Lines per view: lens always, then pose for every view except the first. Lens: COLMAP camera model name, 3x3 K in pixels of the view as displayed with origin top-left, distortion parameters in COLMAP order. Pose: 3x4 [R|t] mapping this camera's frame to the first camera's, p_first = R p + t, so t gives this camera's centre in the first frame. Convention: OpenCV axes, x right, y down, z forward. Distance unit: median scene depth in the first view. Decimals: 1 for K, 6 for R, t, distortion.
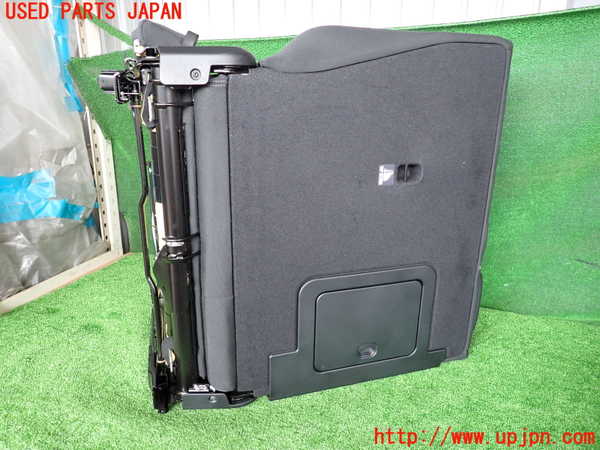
lens RADIAL K [[450.2, 0, 300.0], [0, 450.2, 225.0], [0, 0, 1]] dist [0.011582, 0.001407]
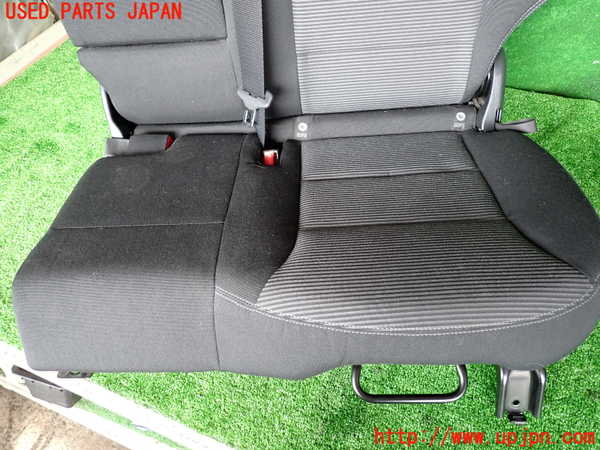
lens RADIAL K [[450.2, 0, 300.0], [0, 450.2, 225.0], [0, 0, 1]] dist [0.011582, 0.001407]
pose [[0.994796, -0.003935, -0.101807, 0.072179], [0.061137, 0.822404, 0.565609, -0.079626], [0.081500, -0.568890, 0.818365, 0.244724]]
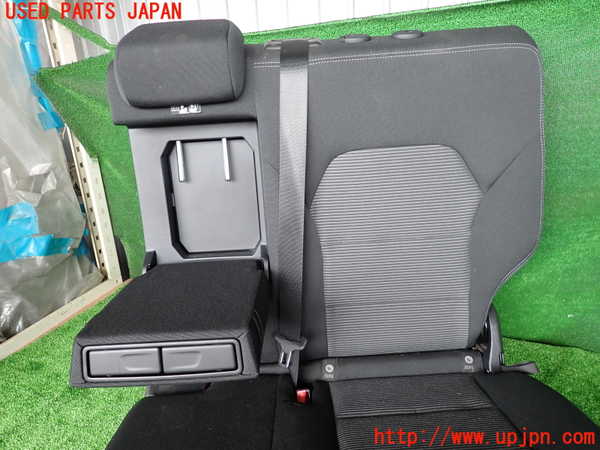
lens RADIAL K [[450.2, 0, 300.0], [0, 450.2, 225.0], [0, 0, 1]] dist [0.011582, 0.001407]
pose [[0.997262, -0.045309, -0.058440, 0.022580], [0.048403, 0.997438, 0.052677, -0.096091], [0.055904, -0.055361, 0.996900, 0.158133]]
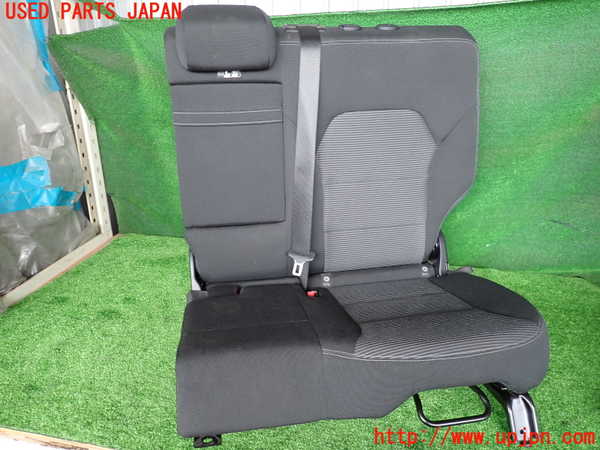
lens RADIAL K [[450.2, 0, 300.0], [0, 450.2, 225.0], [0, 0, 1]] dist [0.011582, 0.001407]
pose [[0.991091, -0.056055, 0.120819, -0.127750], [0.045181, 0.994831, 0.090935, -0.037537], [-0.125292, -0.084666, 0.988501, -0.032324]]
